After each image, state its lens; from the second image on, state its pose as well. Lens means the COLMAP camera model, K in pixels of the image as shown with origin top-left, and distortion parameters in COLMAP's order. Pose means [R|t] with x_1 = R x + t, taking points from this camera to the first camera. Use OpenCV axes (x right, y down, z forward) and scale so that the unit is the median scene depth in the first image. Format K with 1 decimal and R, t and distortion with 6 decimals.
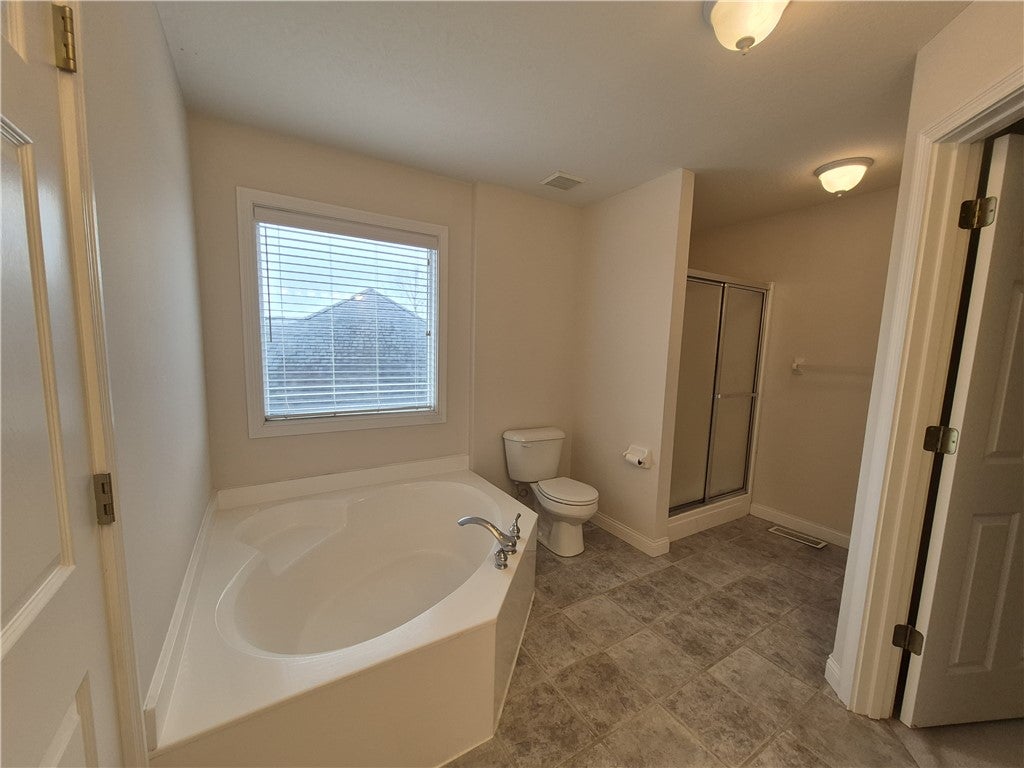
lens RADIAL K [[401.9, 0, 512.5], [0, 401.9, 390.2], [0, 0, 1]] dist [0.000980, -0.000693]
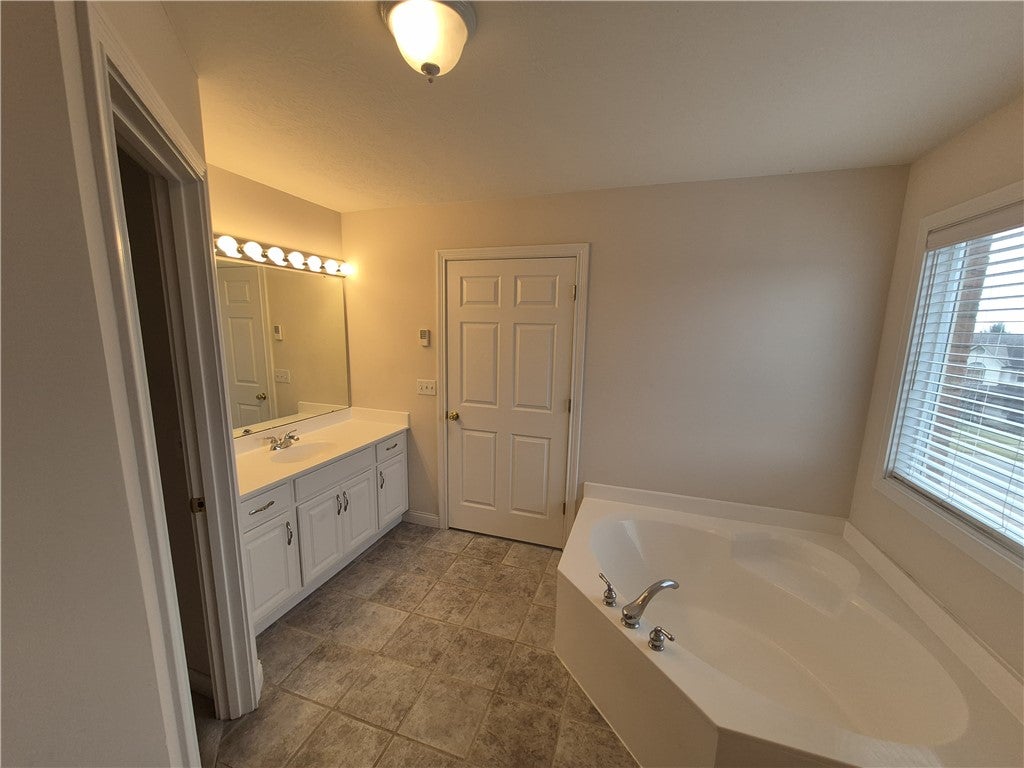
lens RADIAL K [[401.9, 0, 510.6], [0, 401.9, 389.6], [0, 0, 1]] dist [0.000980, -0.000693]
pose [[-0.766236, 0.061611, -0.639599, 0.471586], [-0.112619, 0.967108, 0.228076, -0.176324], [0.632613, 0.246791, -0.734094, 0.875740]]
